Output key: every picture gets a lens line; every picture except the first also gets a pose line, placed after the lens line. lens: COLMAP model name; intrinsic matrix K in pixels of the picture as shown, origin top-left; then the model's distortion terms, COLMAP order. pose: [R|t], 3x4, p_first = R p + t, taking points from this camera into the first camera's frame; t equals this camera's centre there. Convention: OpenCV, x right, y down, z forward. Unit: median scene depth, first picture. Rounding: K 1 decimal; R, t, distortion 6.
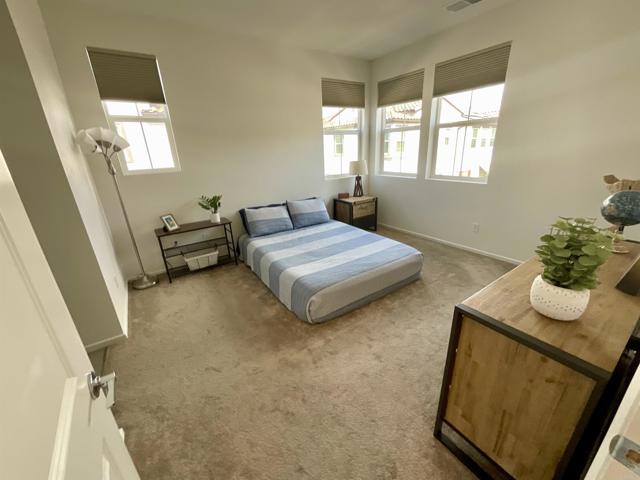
lens RADIAL K [[259.5, 0, 323.7], [0, 259.5, 240.5], [0, 0, 1]] dist [-0.002426, -0.000416]
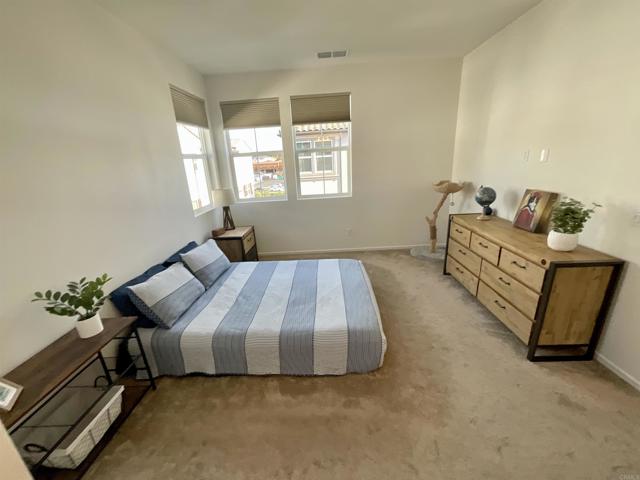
lens RADIAL K [[259.5, 0, 323.7], [0, 259.5, 240.5], [0, 0, 1]] dist [-0.002426, -0.000416]
pose [[0.589650, -0.239610, 0.771298, -0.447920], [0.306786, 0.949851, 0.060544, -0.120463], [-0.747125, 0.200923, 0.633588, 0.310352]]
